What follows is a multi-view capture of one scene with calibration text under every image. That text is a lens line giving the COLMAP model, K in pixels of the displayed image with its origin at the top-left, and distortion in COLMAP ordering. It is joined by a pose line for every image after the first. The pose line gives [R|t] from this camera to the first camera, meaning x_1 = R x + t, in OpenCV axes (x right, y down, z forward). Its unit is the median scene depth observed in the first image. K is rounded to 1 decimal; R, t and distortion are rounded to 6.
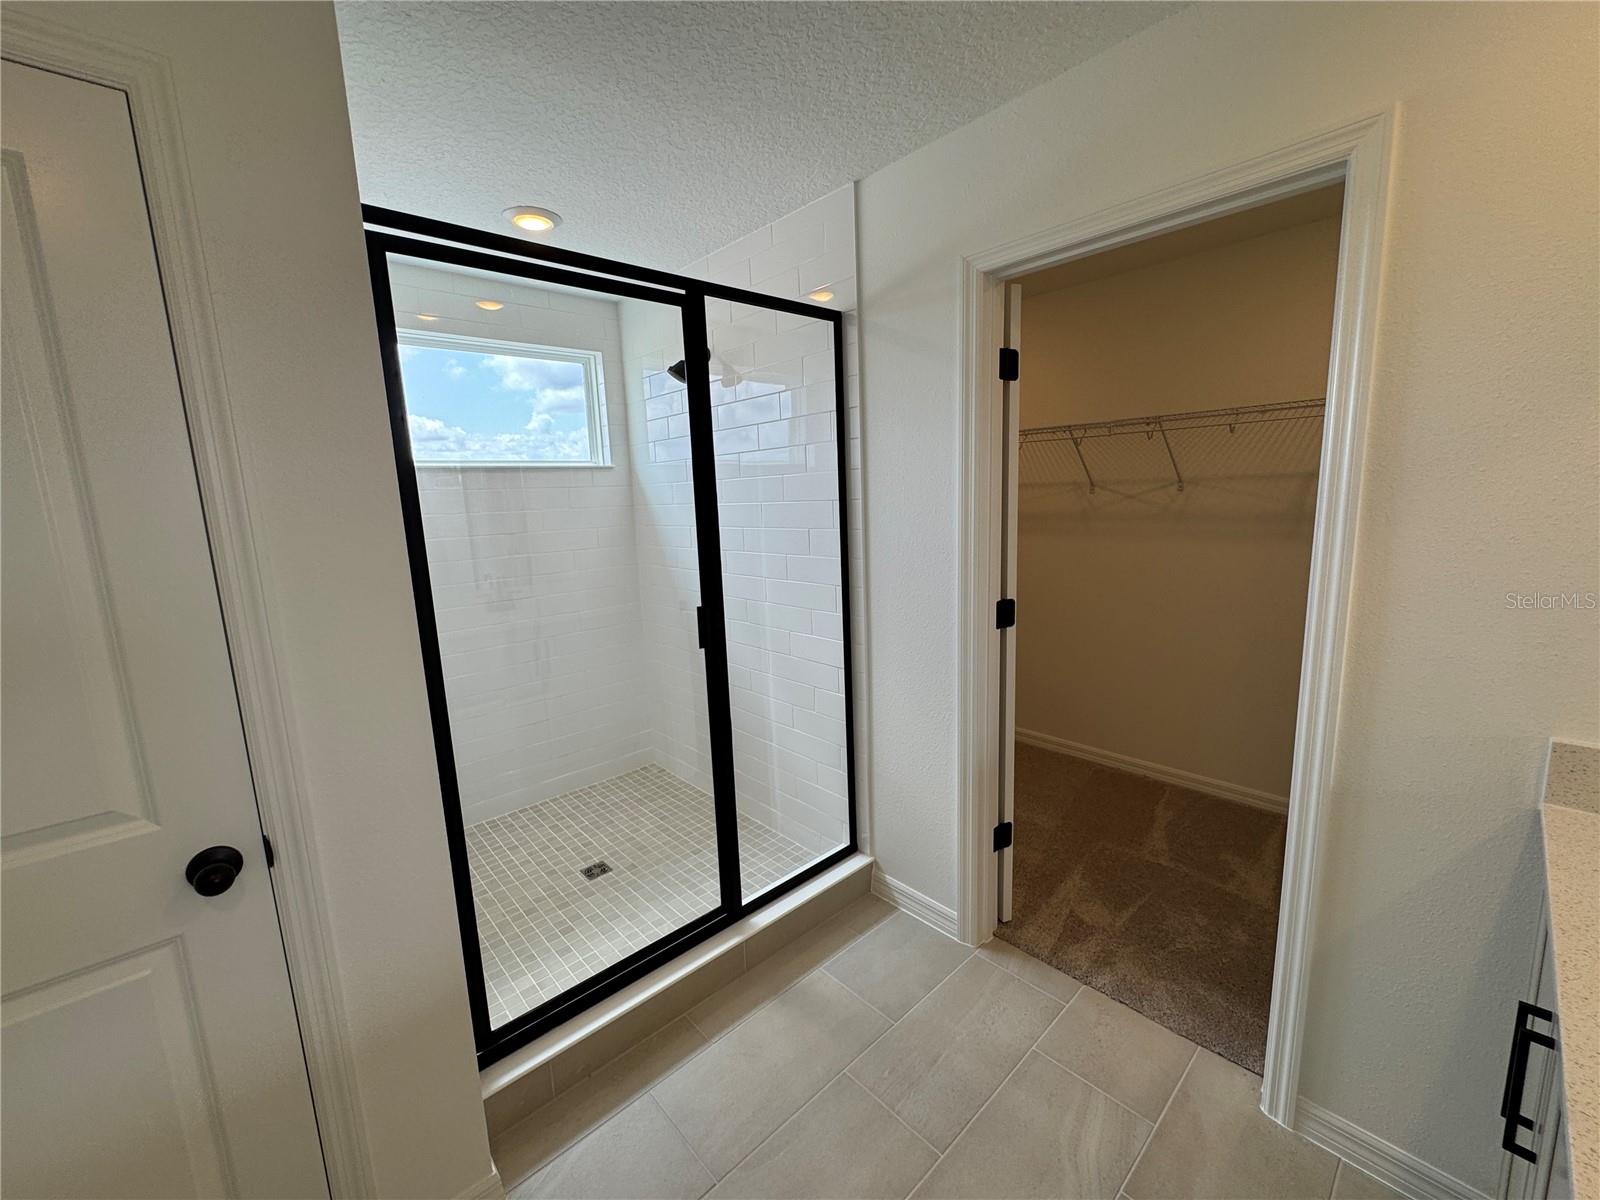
lens RADIAL K [[643.9, 0, 800.0], [0, 643.9, 596.5], [0, 0, 1]] dist [-0.001021, 0.000465]
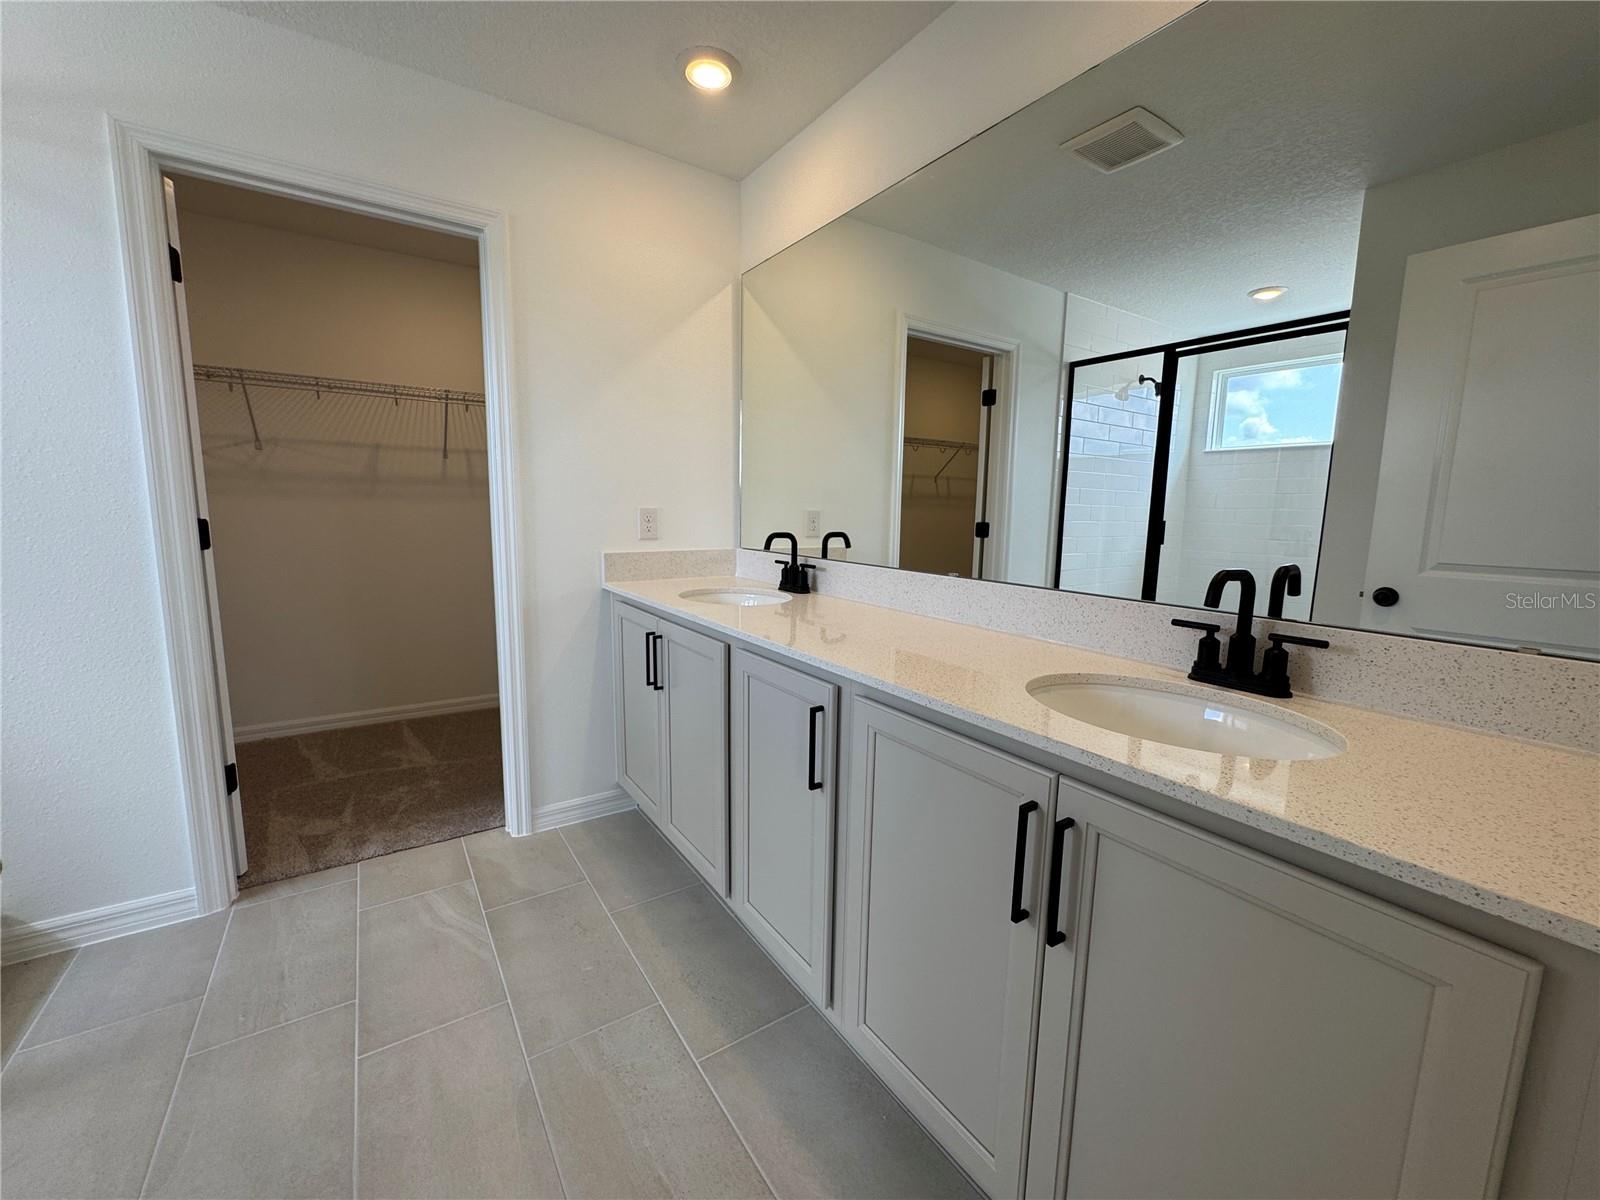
lens RADIAL K [[643.9, 0, 805.1], [0, 643.9, 595.7], [0, 0, 1]] dist [-0.001021, 0.000465]
pose [[0.139967, -0.092635, 0.985813, -0.367030], [0.136886, 0.987864, 0.073392, 0.125403], [-0.980648, 0.124672, 0.150949, 0.012719]]
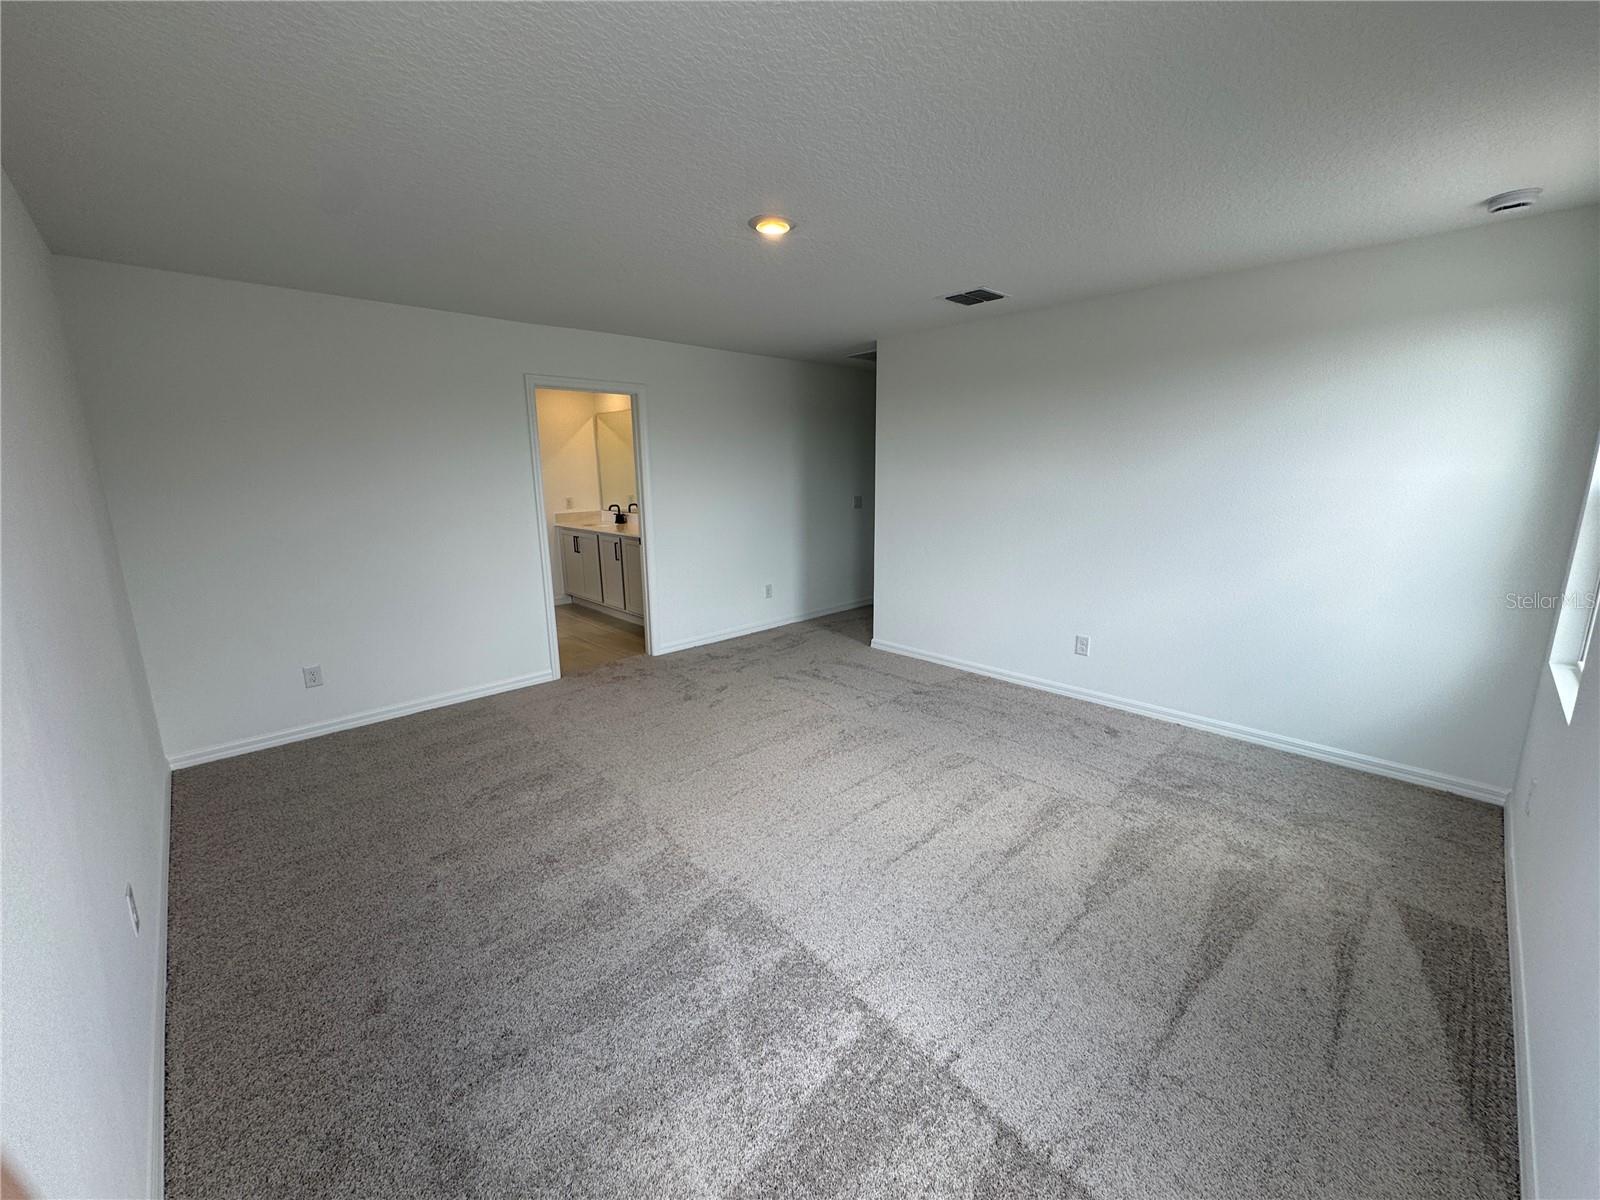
lens RADIAL K [[643.9, 0, 798.9], [0, 643.9, 597.4], [0, 0, 1]] dist [-0.001021, 0.000465]
pose [[-0.019953, -0.161394, 0.986688, -2.313187], [0.174162, 0.971235, 0.162388, 0.177034], [-0.984515, 0.175083, 0.008730, -0.570481]]
